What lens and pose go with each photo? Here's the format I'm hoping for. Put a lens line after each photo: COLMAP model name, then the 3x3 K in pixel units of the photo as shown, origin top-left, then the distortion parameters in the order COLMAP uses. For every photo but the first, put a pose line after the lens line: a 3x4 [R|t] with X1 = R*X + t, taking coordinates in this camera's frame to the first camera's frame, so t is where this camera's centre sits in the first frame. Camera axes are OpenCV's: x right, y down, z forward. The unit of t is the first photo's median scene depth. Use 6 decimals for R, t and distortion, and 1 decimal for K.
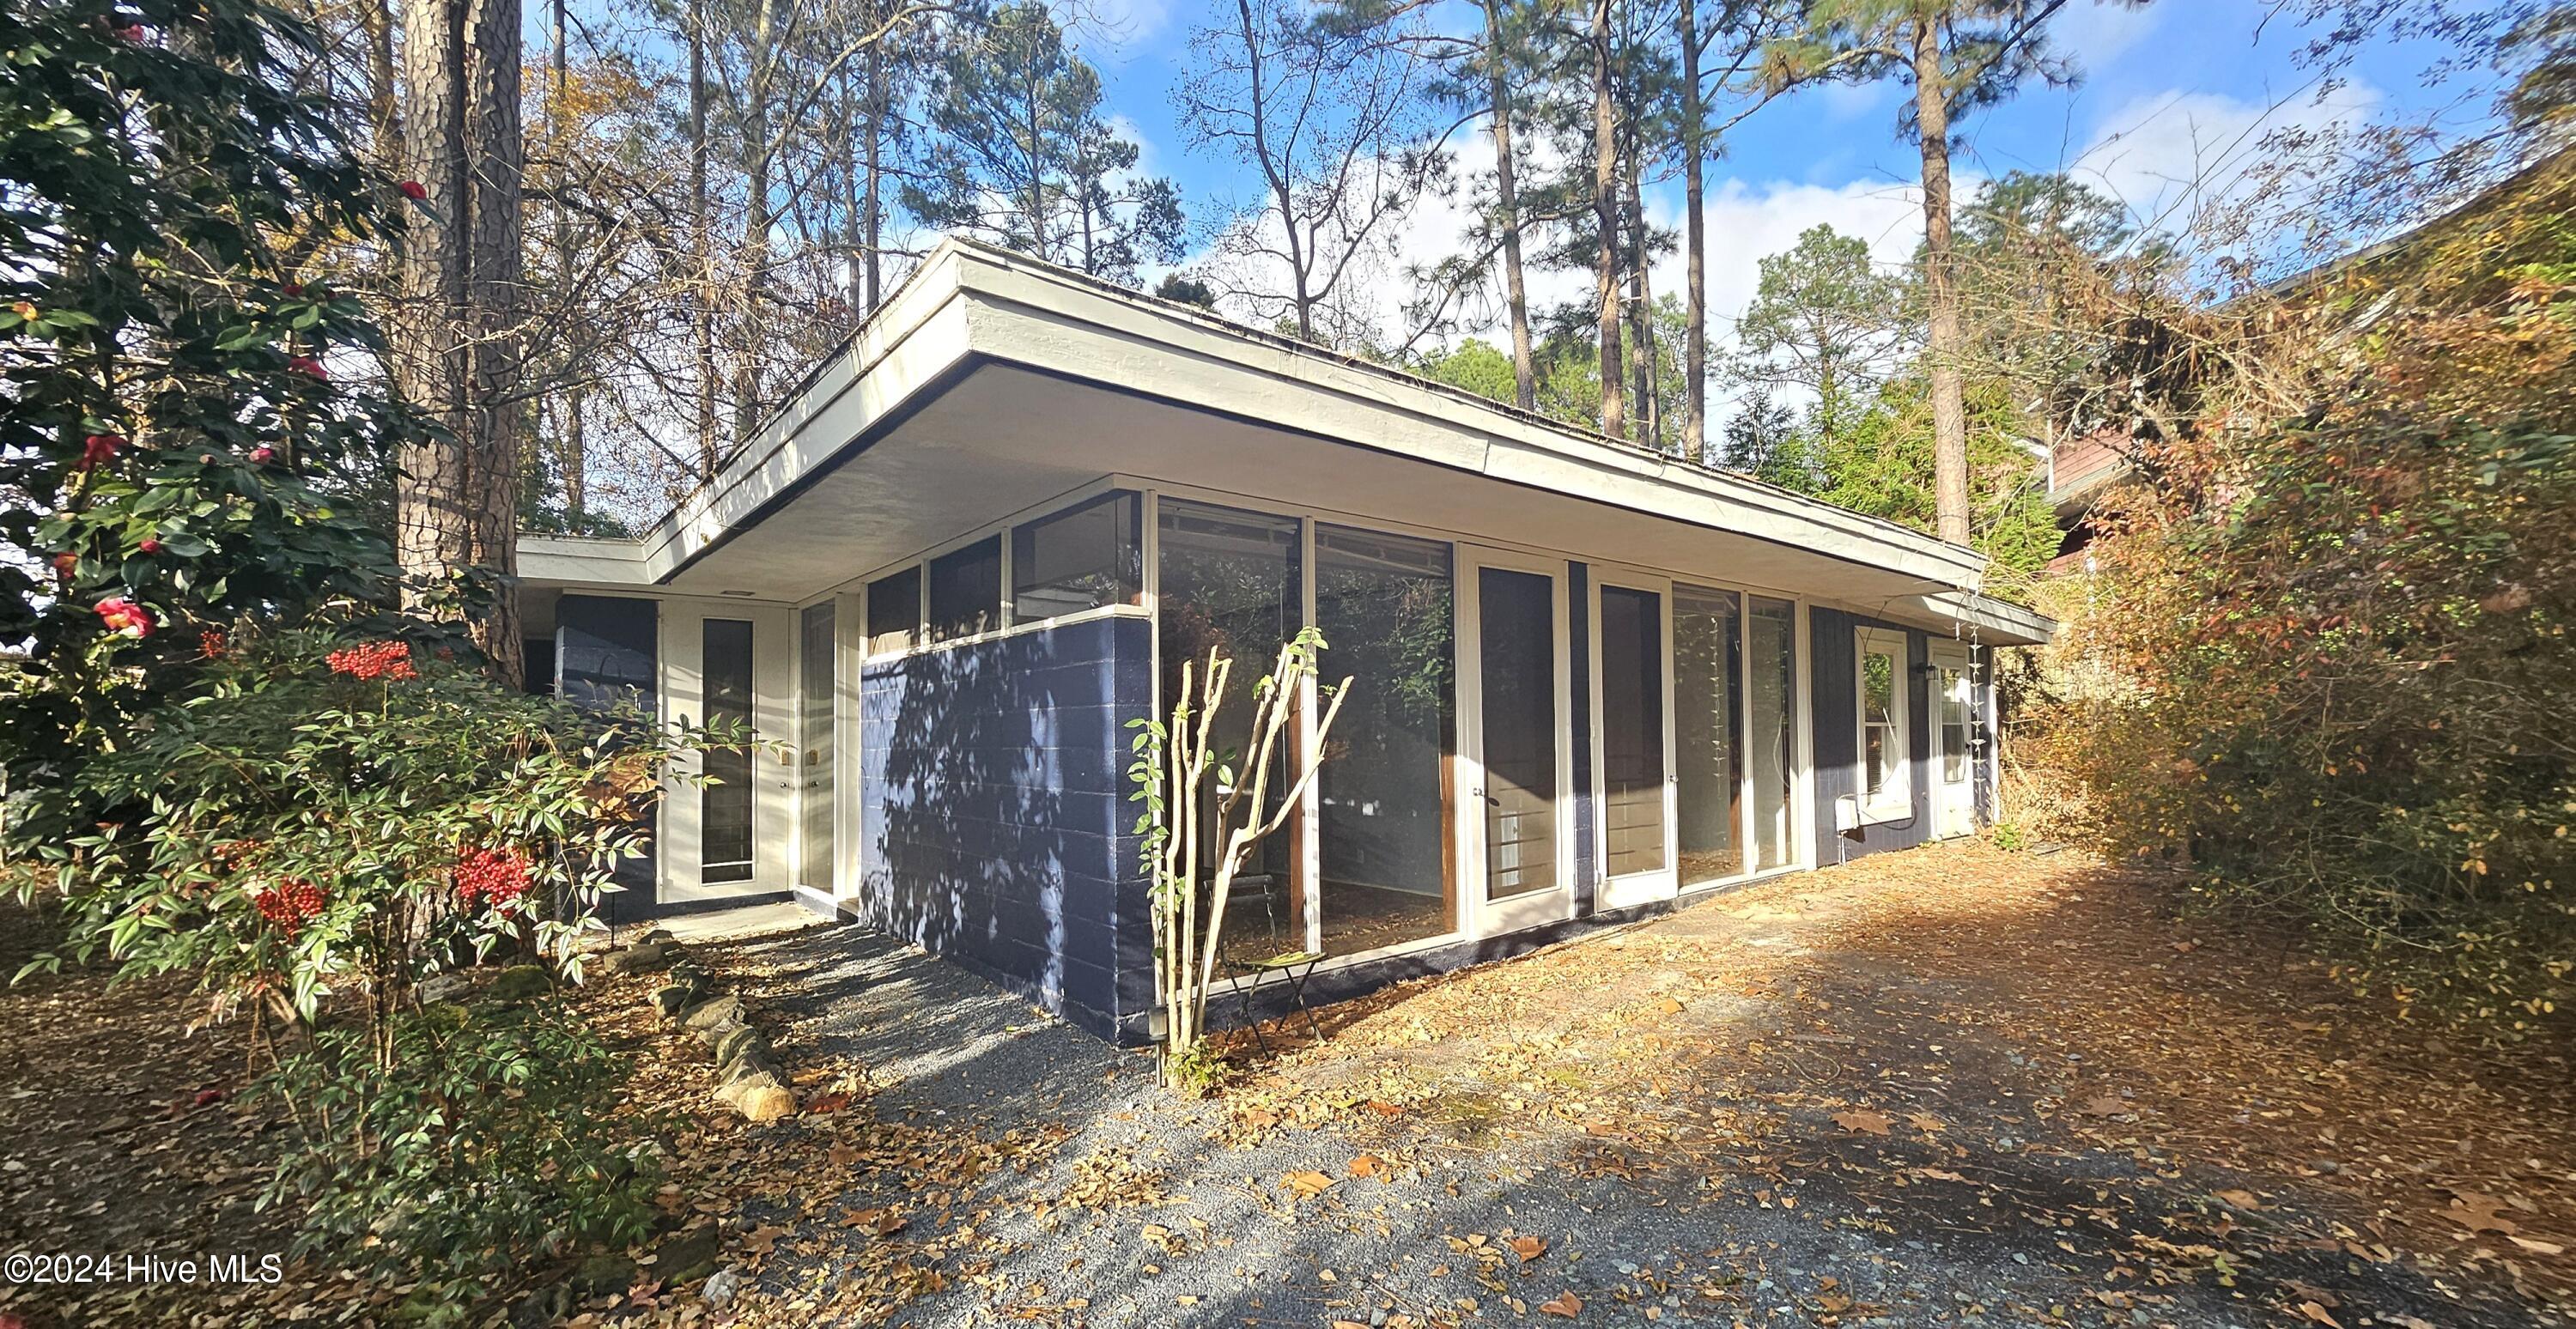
lens RADIAL K [[999.3, 0, 1289.2], [0, 999.3, 682.6], [0, 0, 1]] dist [-0.002179, -0.000123]
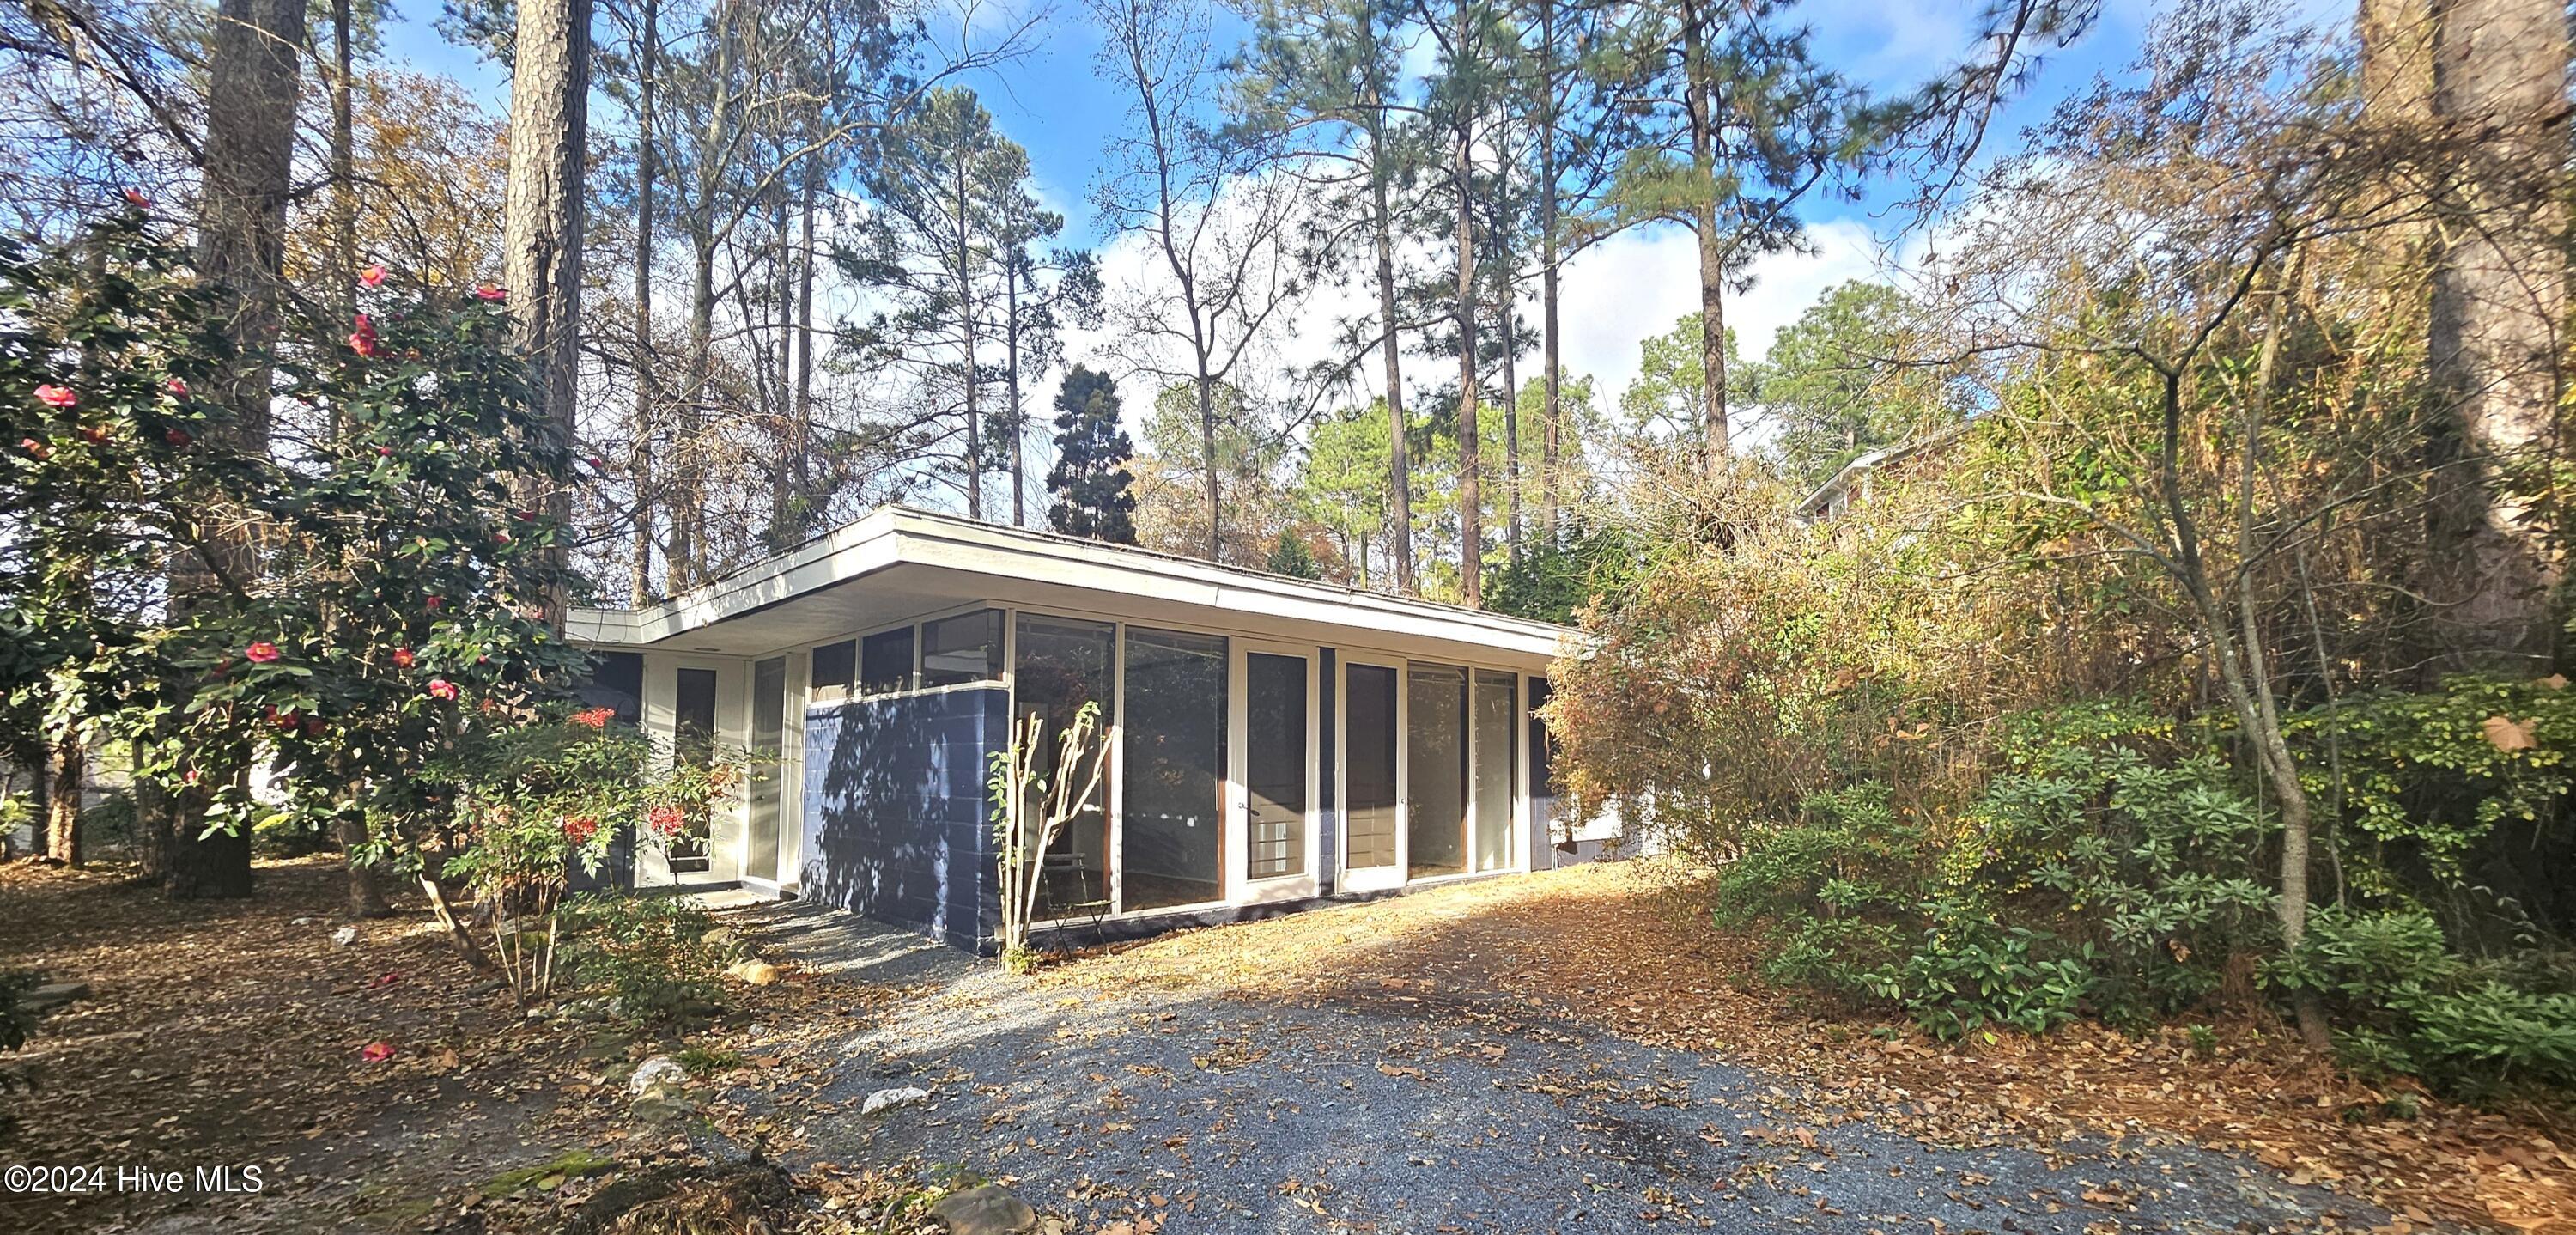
lens RADIAL K [[1002.2, 0, 1299.7], [0, 1002.2, 693.6], [0, 0, 1]] dist [0.002538, 0.000064]
pose [[0.996276, 0.022683, 0.083181, 0.129226], [-0.020625, 0.999462, -0.025514, -0.017253], [-0.083715, 0.023703, 0.996208, -0.427836]]
